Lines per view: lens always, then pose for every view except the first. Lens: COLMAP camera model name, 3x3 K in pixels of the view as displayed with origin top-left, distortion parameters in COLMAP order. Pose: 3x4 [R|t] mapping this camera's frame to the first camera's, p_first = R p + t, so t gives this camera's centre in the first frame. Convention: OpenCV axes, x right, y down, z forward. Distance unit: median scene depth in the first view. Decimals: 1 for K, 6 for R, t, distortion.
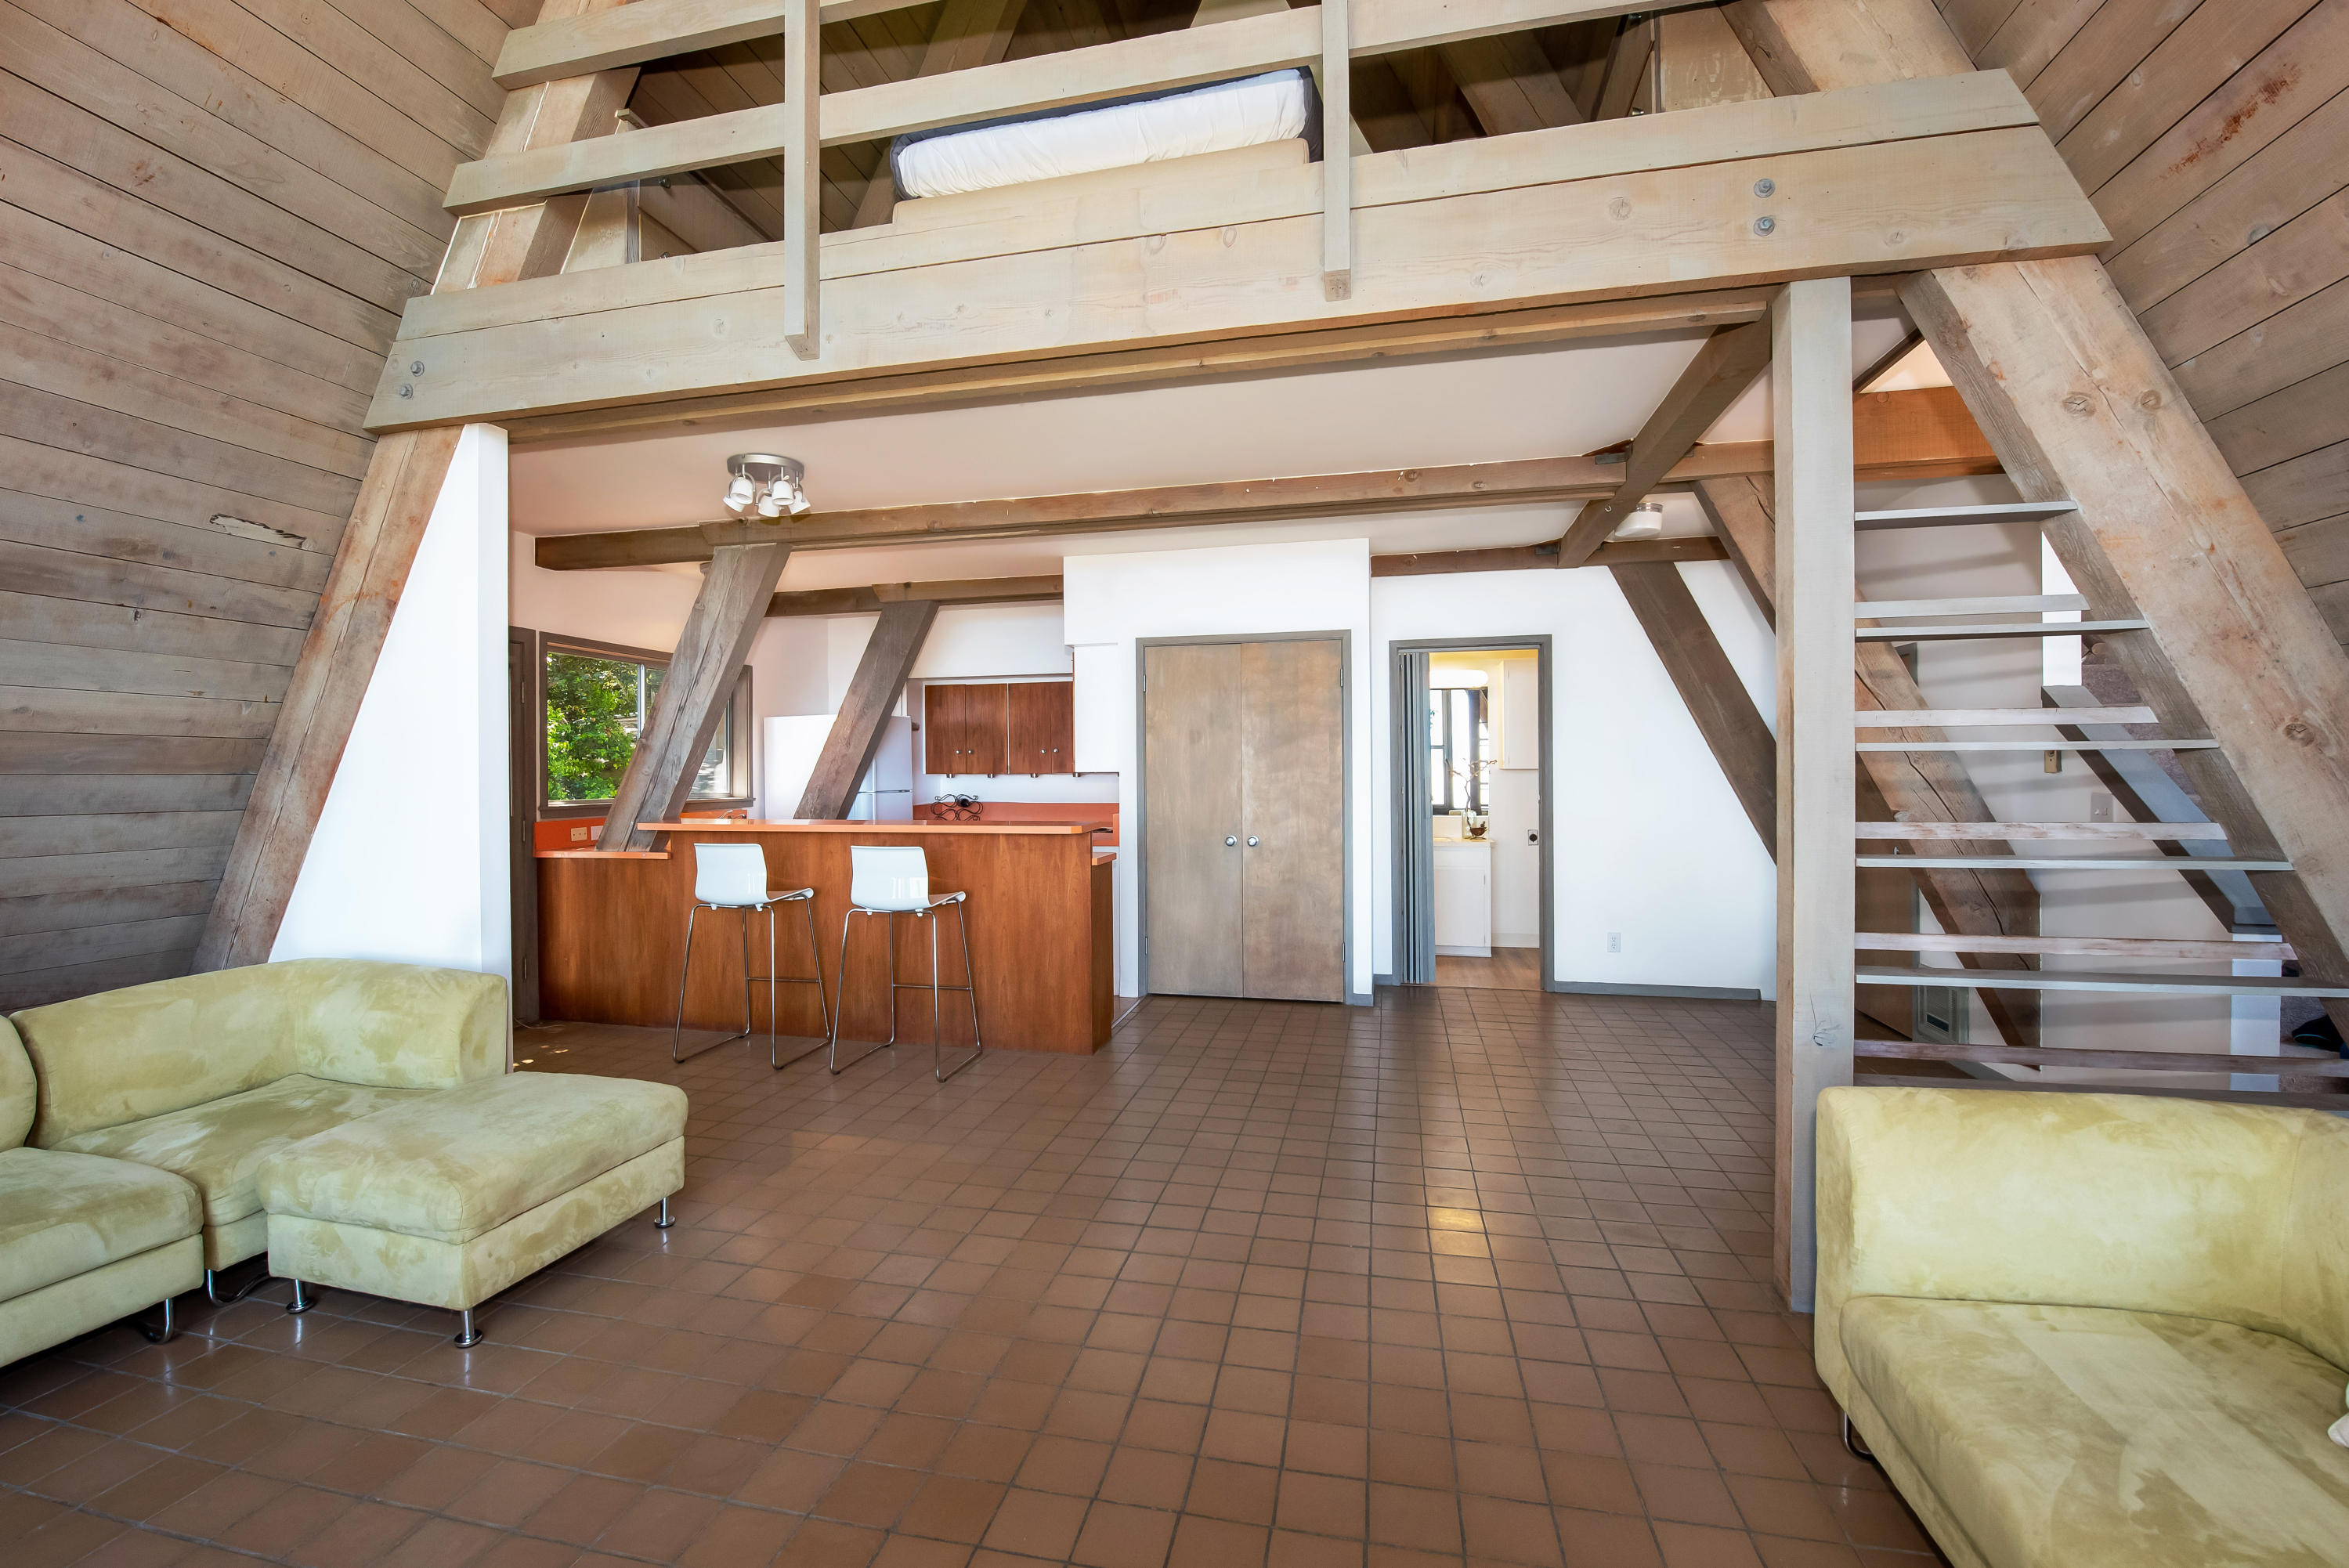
lens RADIAL K [[997.4, 0, 1159.8], [0, 997.4, 771.7], [0, 0, 1]] dist [0.000528, 0.000013]
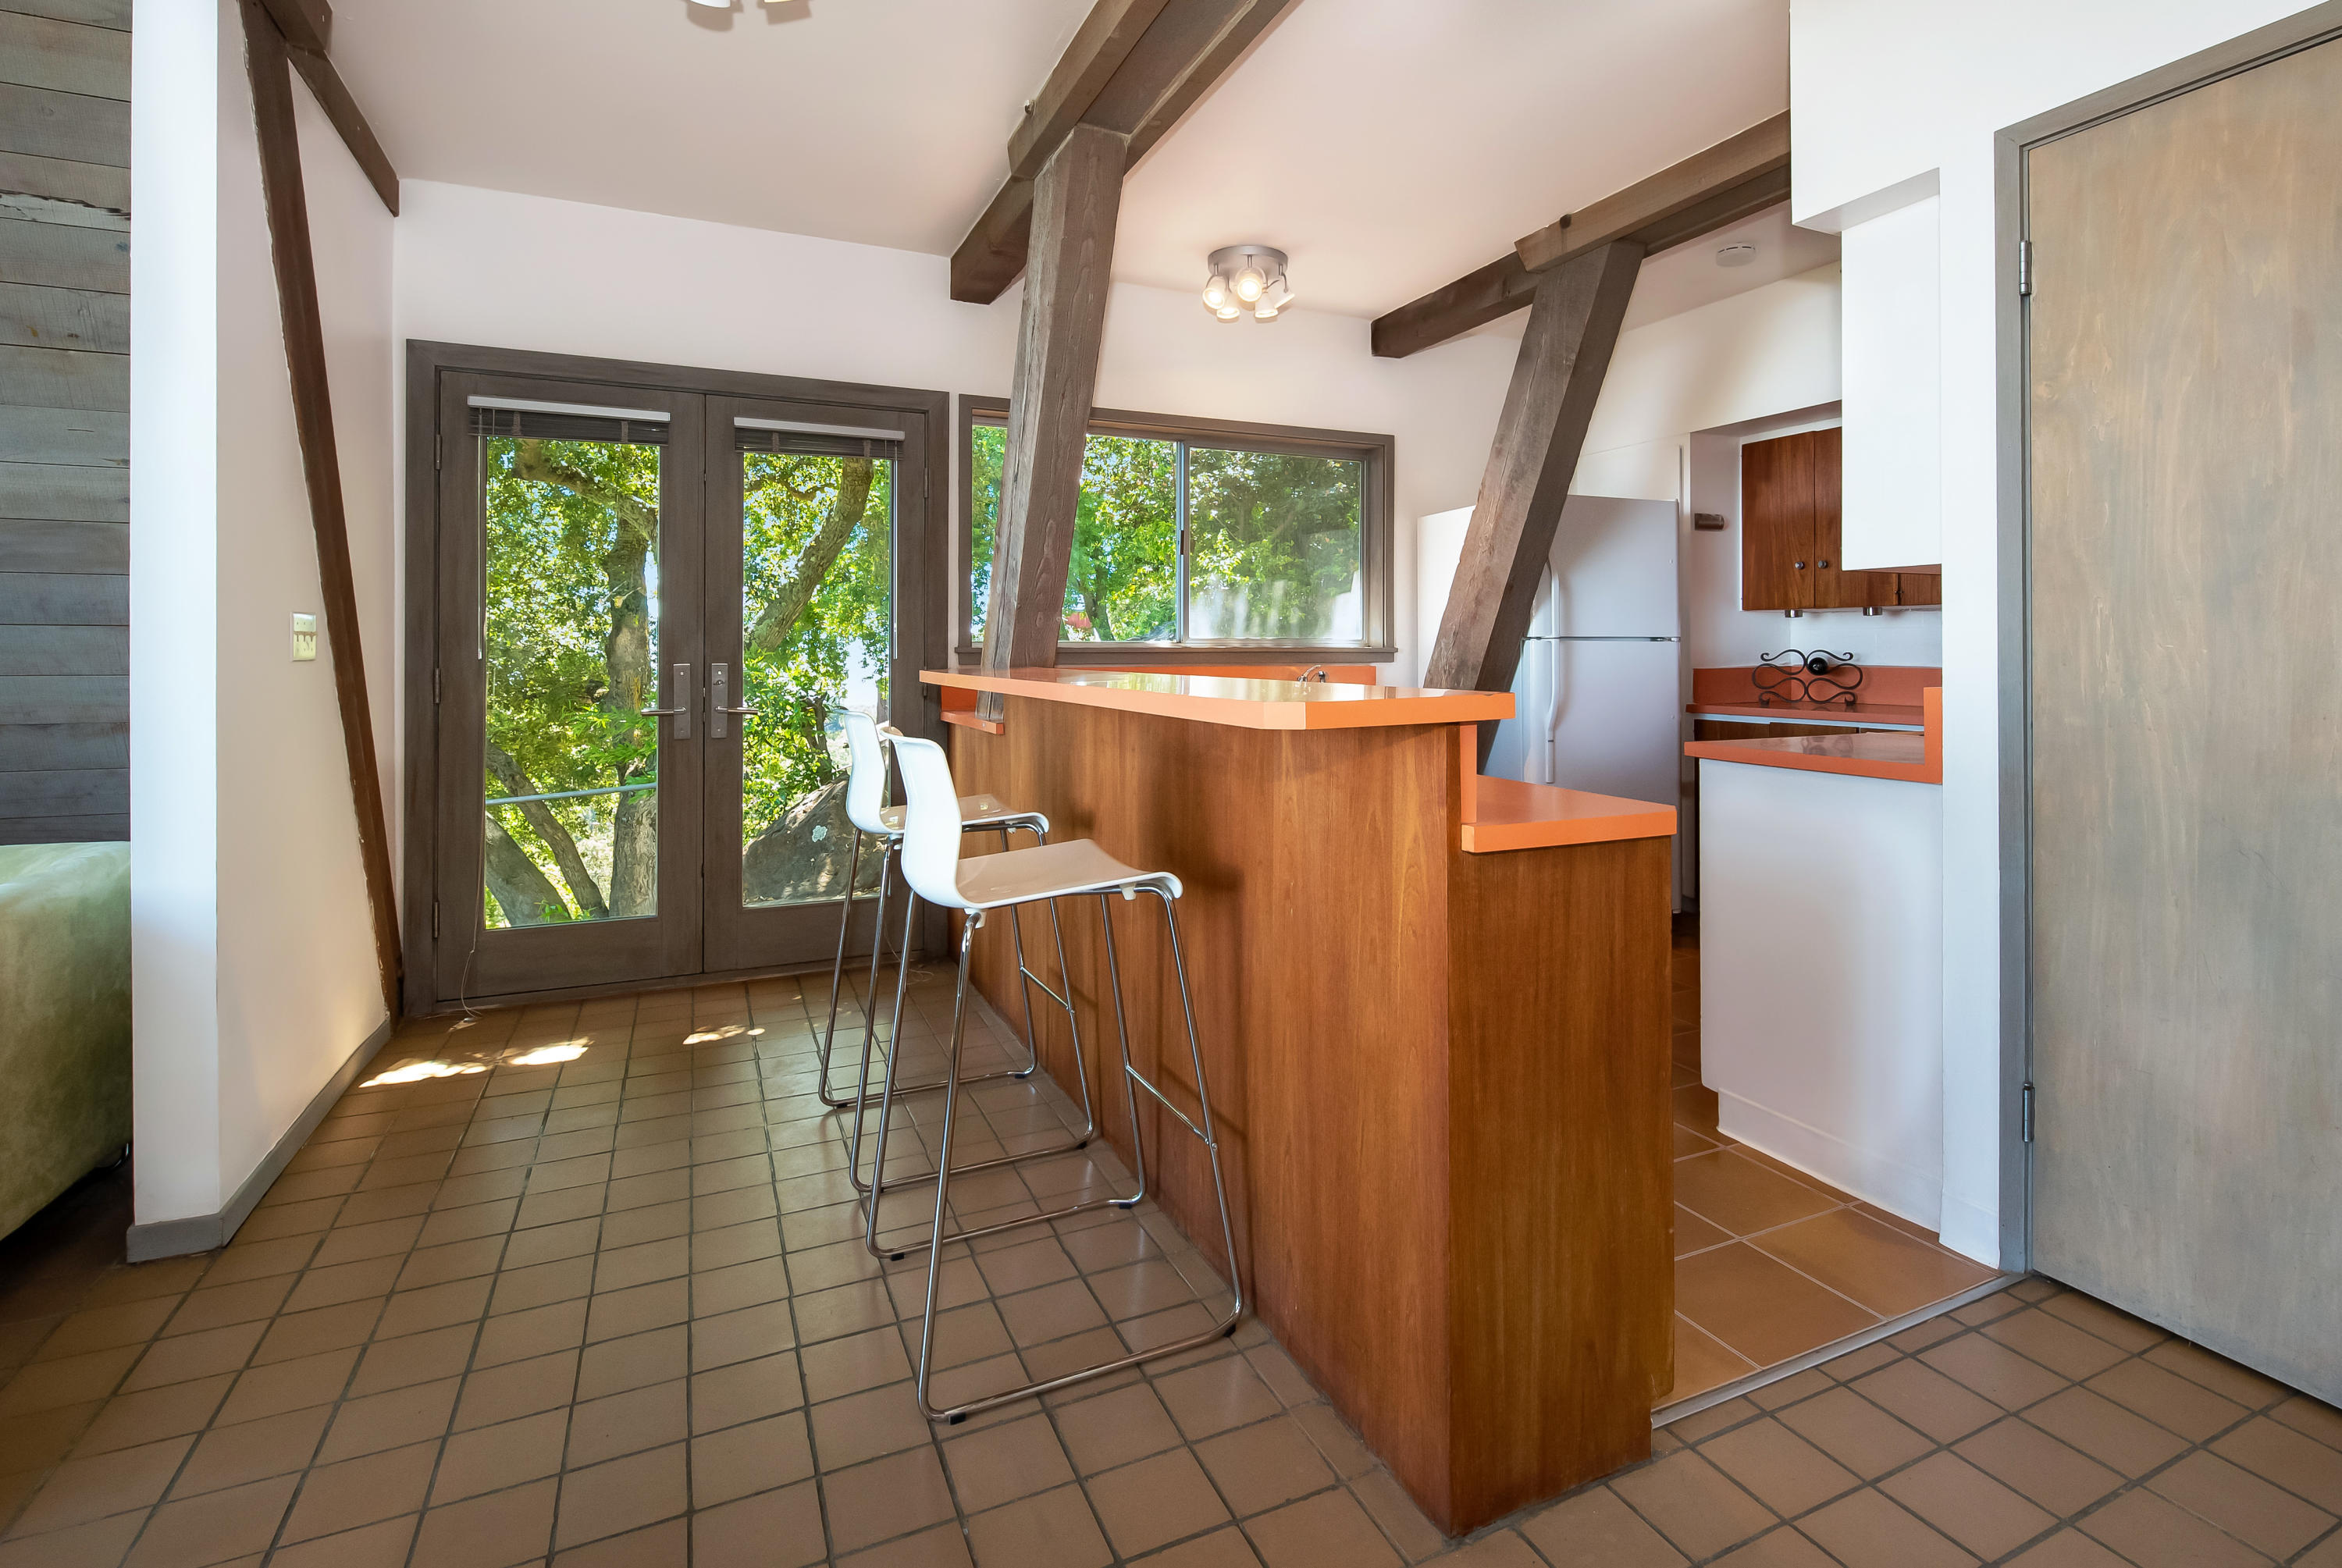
lens RADIAL K [[1145.0, 0, 1260.8], [0, 1145.0, 642.2], [0, 0, 1]] dist [-0.004784, -0.000144]
pose [[0.626801, -0.002274, -0.779176, 0.096873], [-0.000637, 0.999994, -0.003432, 0.025533], [0.779179, 0.002648, 0.626795, 0.509201]]
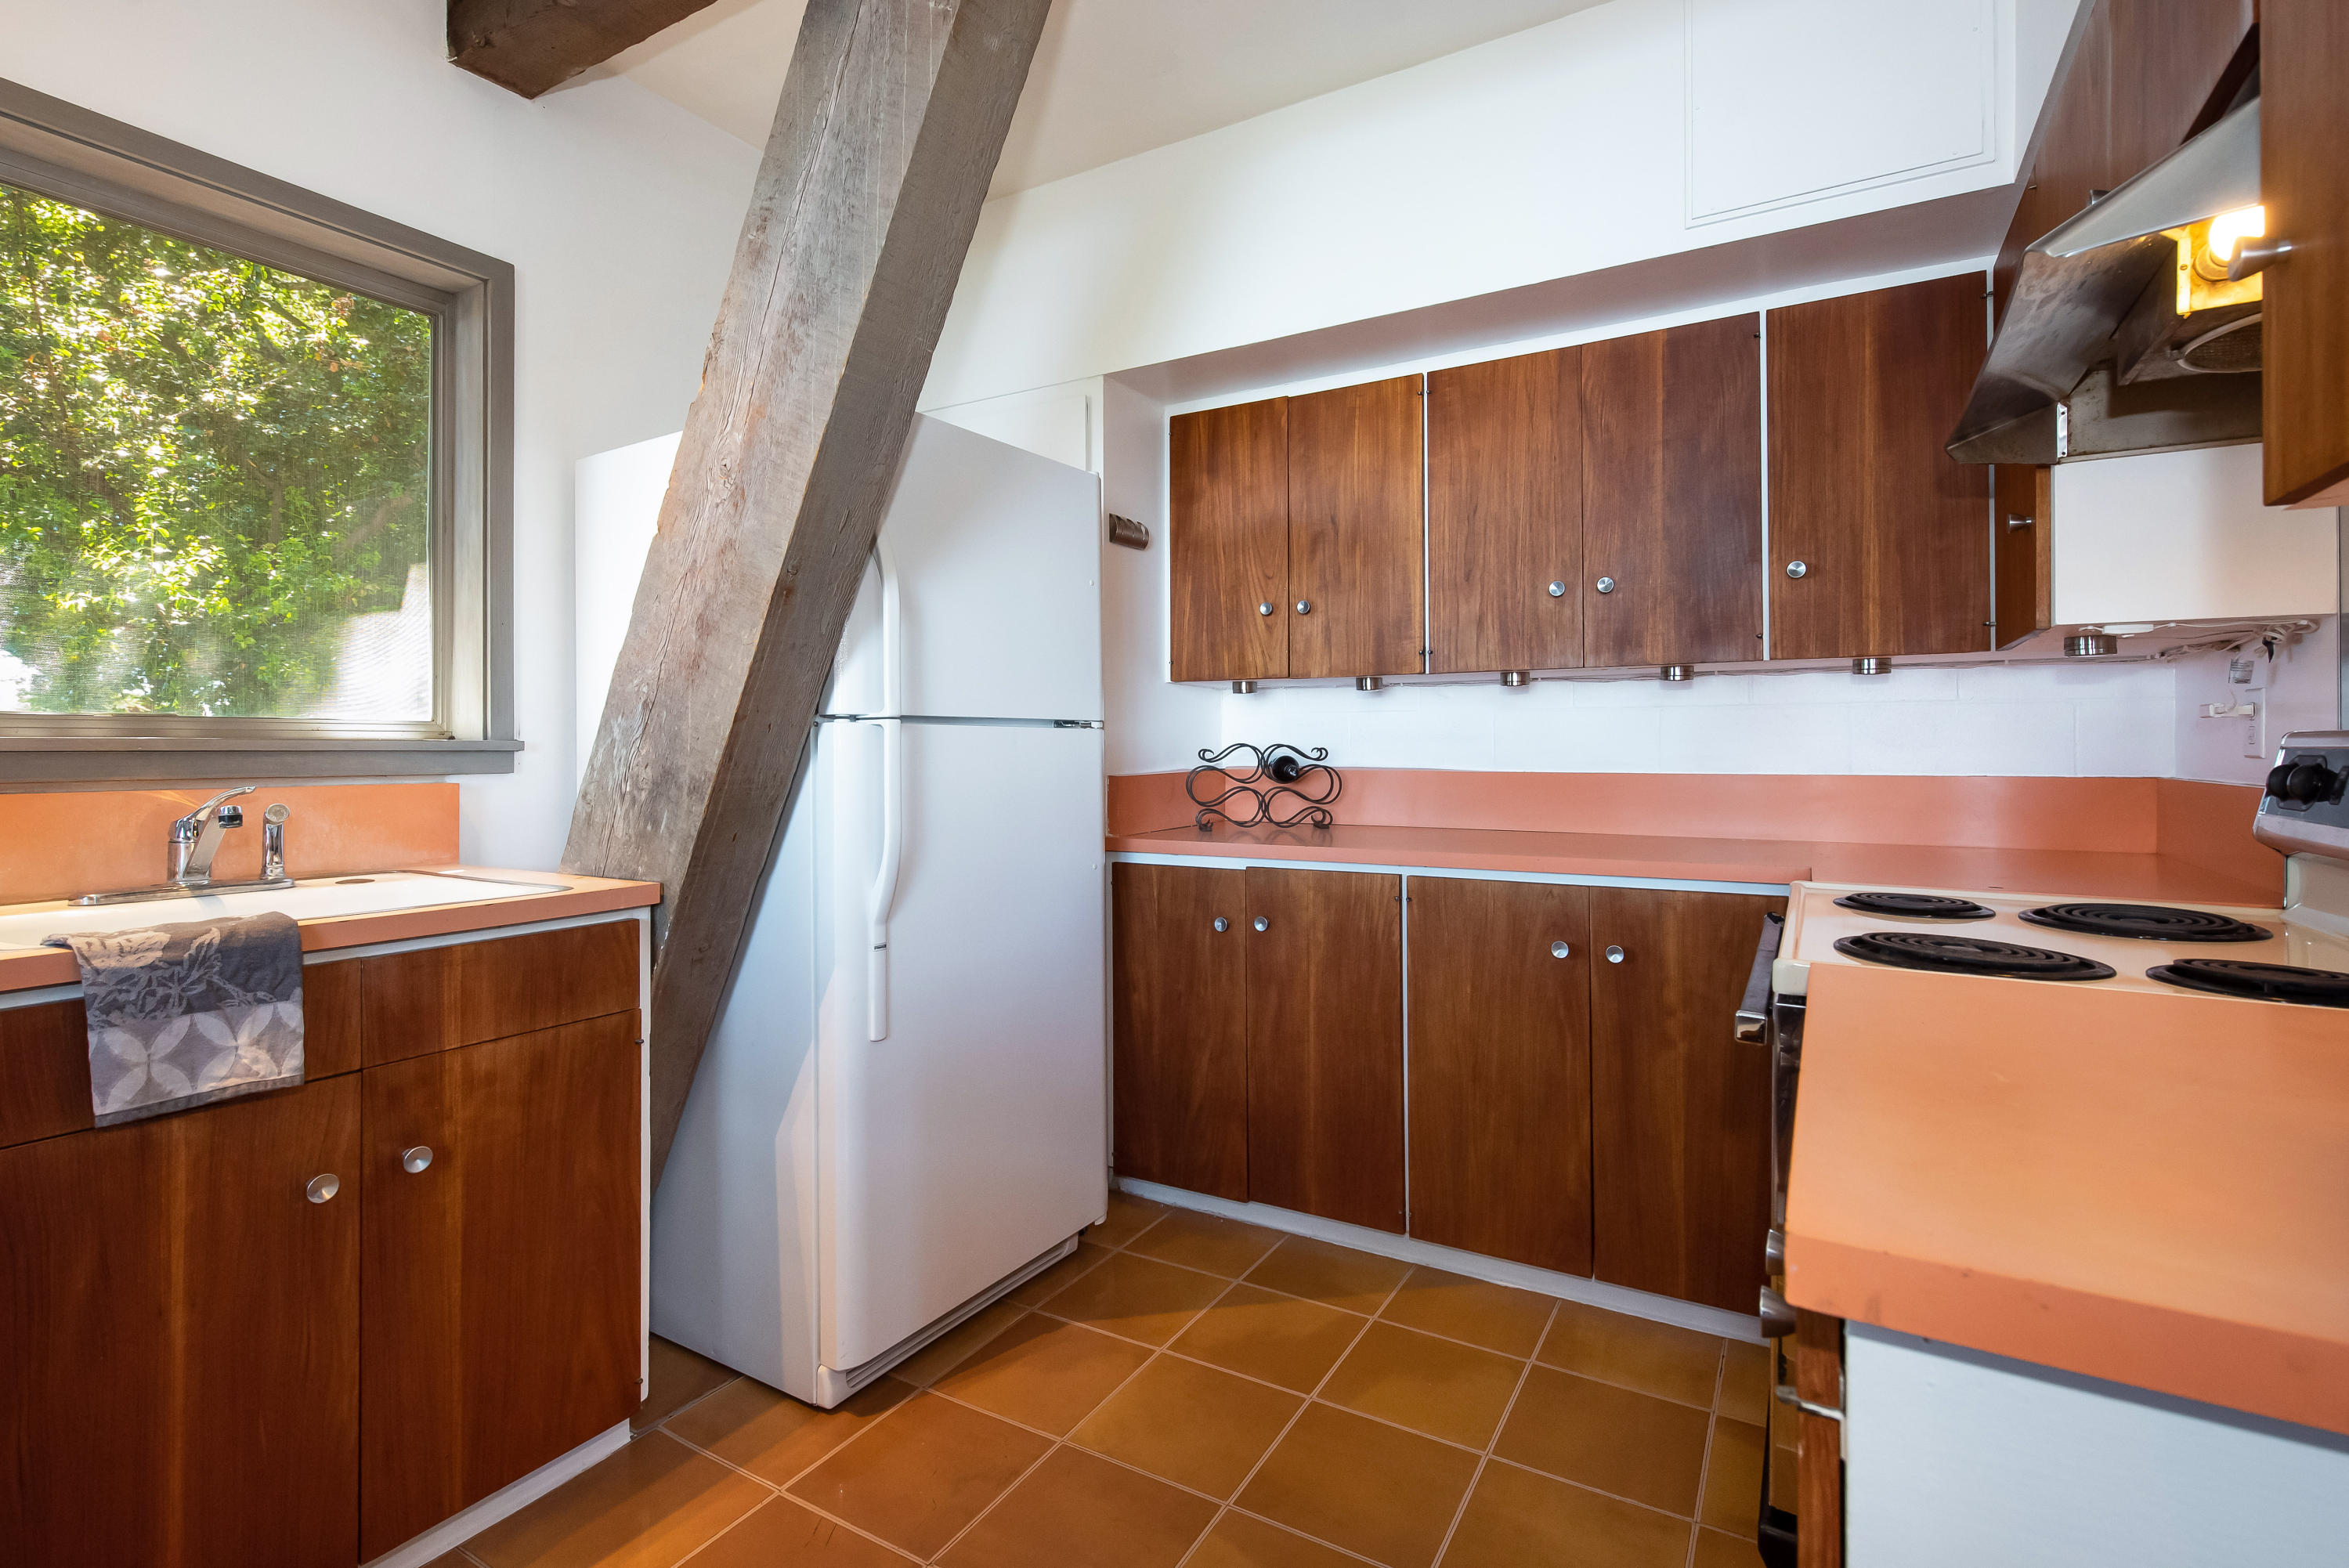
lens RADIAL K [[1071.7, 0, 1175.6], [0, 1071.7, 742.4], [0, 0, 1]] dist [0.003529, 0.000507]
pose [[0.946736, -0.001095, -0.322009, -0.143532], [0.000638, 0.999999, -0.001525, 0.027702], [0.322011, 0.001238, 0.946735, 0.805888]]
